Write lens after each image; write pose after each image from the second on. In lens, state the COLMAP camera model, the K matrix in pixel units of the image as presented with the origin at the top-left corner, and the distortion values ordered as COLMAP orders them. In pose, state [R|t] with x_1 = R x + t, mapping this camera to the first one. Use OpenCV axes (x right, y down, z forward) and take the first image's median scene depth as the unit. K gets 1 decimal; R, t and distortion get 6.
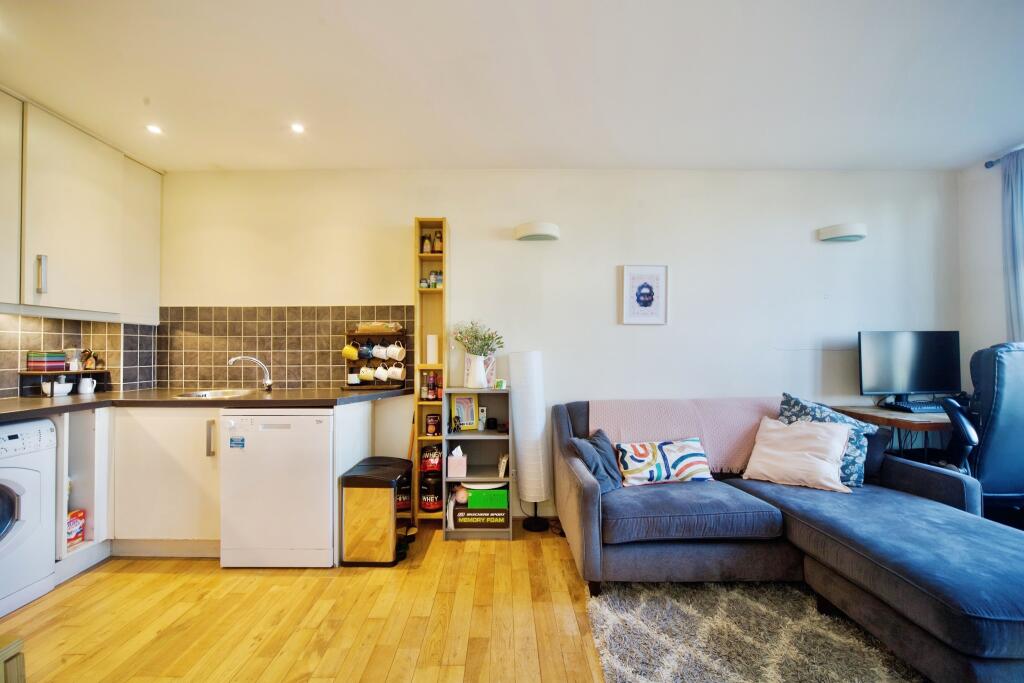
lens RADIAL K [[378.1, 0, 512.1], [0, 378.1, 349.0], [0, 0, 1]] dist [-0.007510, 0.000286]
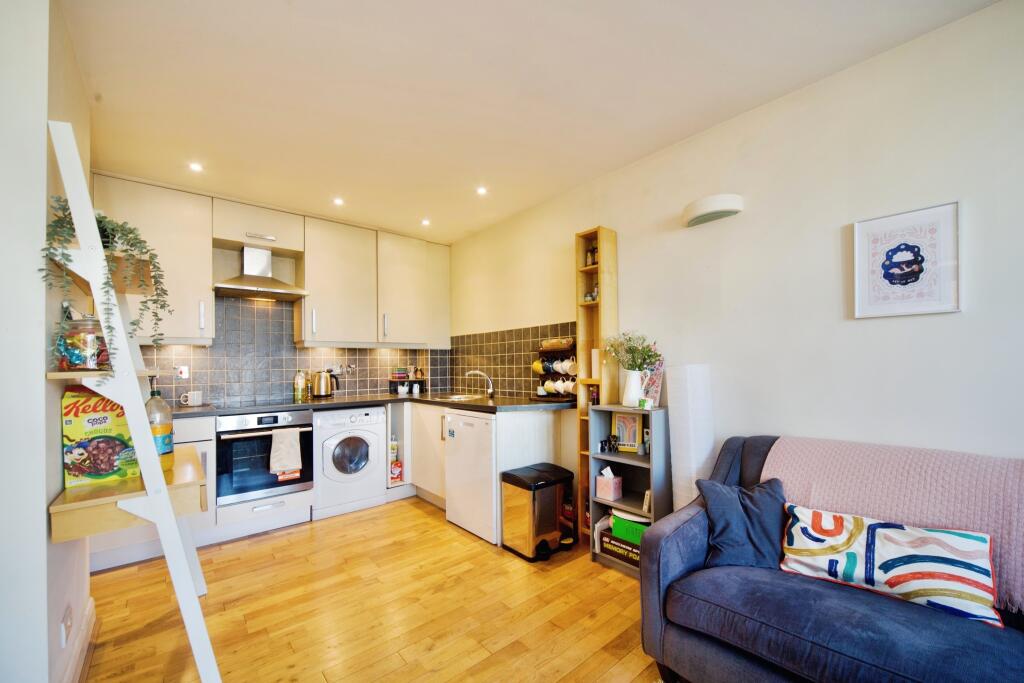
lens RADIAL K [[413.0, 0, 516.6], [0, 413.0, 359.5], [0, 0, 1]] dist [-0.008547, 0.000038]
pose [[0.644354, -0.018586, -0.764501, 0.538693], [0.018834, 0.999787, -0.008432, -0.005048], [0.764495, -0.008965, 0.644567, 0.181433]]
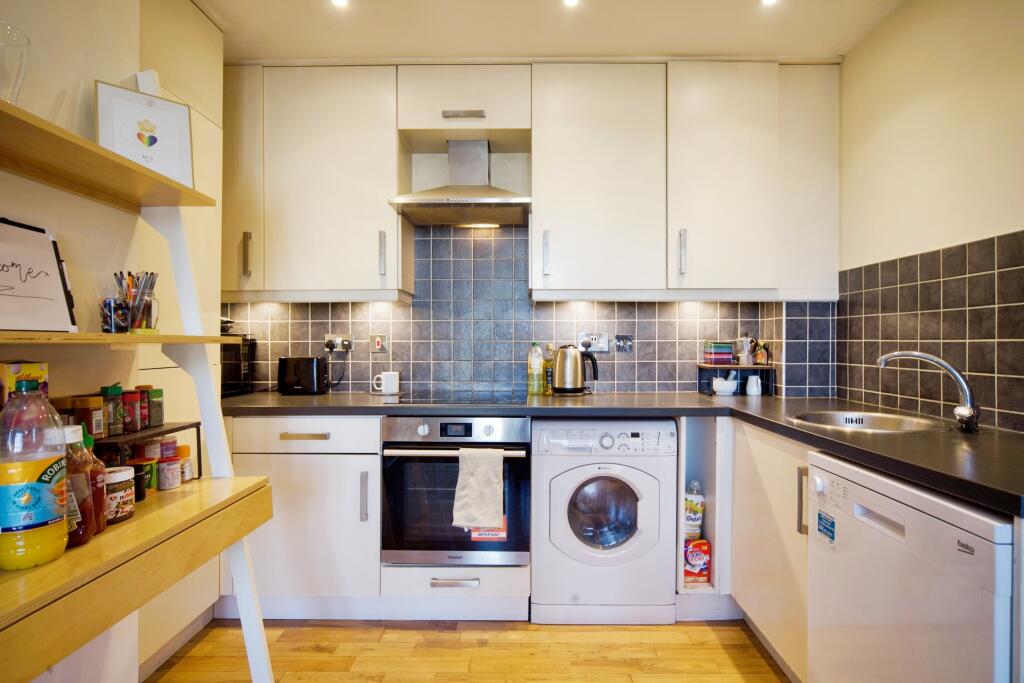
lens RADIAL K [[528.1, 0, 519.1], [0, 528.1, 345.0], [0, 0, 1]] dist [-0.004343, 0.000552]
pose [[-0.026076, 0.005180, -0.999647, -0.027719], [0.006803, 0.999964, 0.005004, 0.005604], [0.999637, -0.006670, -0.026110, 0.556152]]
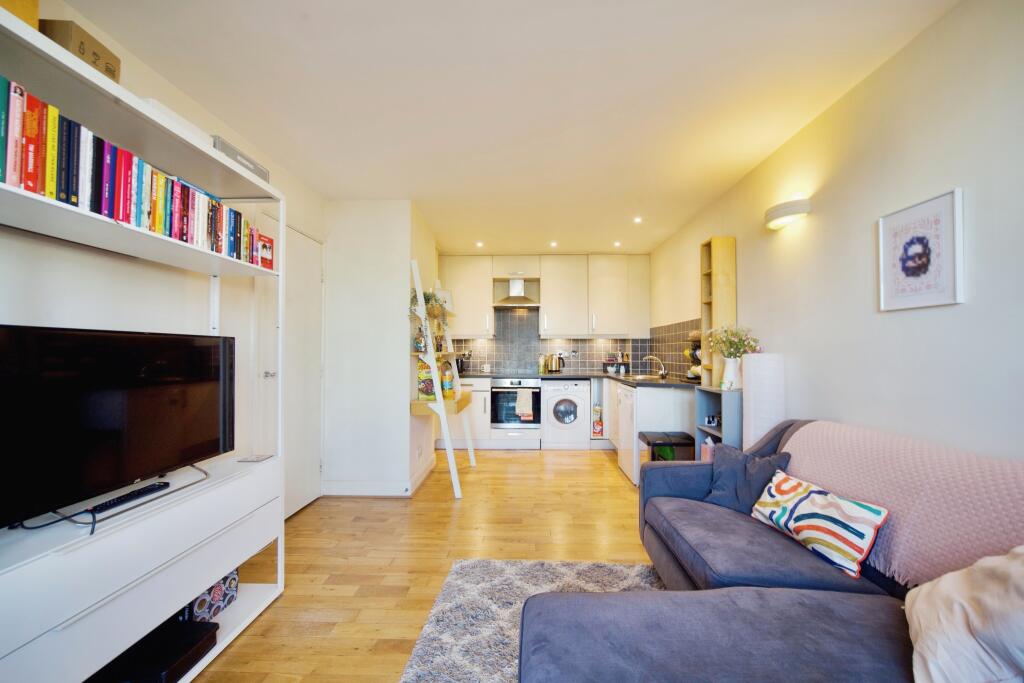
lens RADIAL K [[402.1, 0, 512.0], [0, 402.1, 341.5], [0, 0, 1]] dist [-0.002903, 0.000191]
pose [[-0.046997, -0.025861, -0.998560, 1.187822], [0.007771, 0.999625, -0.026254, -0.003634], [0.998865, -0.008994, -0.046778, 0.500374]]
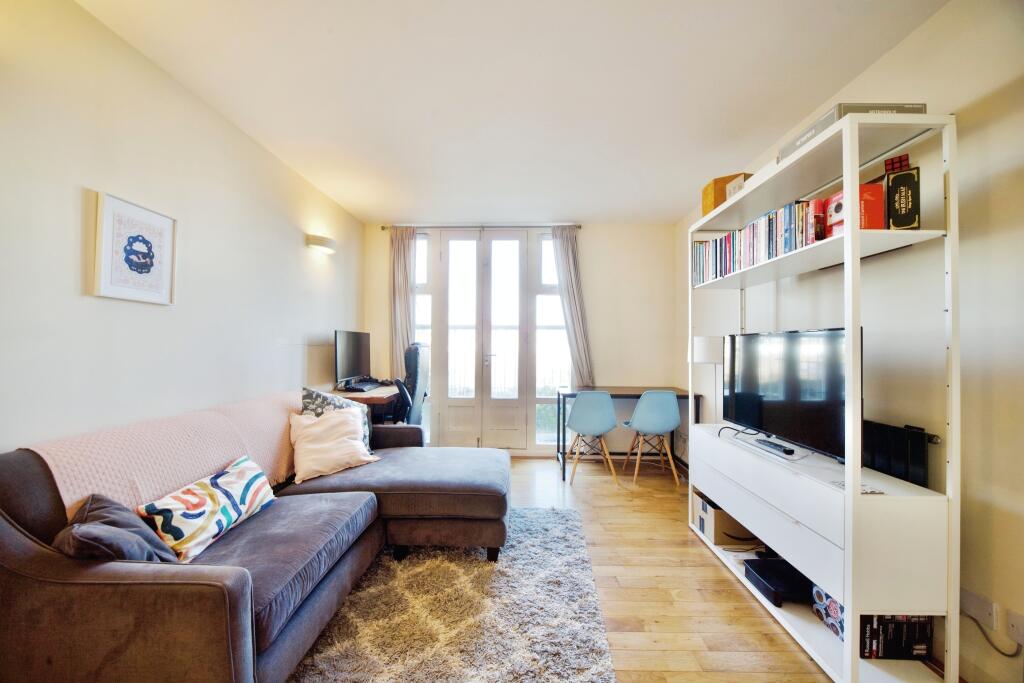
lens RADIAL K [[366.1, 0, 515.4], [0, 366.1, 343.9], [0, 0, 1]] dist [-0.000592, 0.000187]
pose [[0.038036, 0.012166, 0.999202, -0.268058], [-0.013159, 0.999845, -0.011673, 0.003905], [-0.999190, -0.012704, 0.038191, 0.433216]]
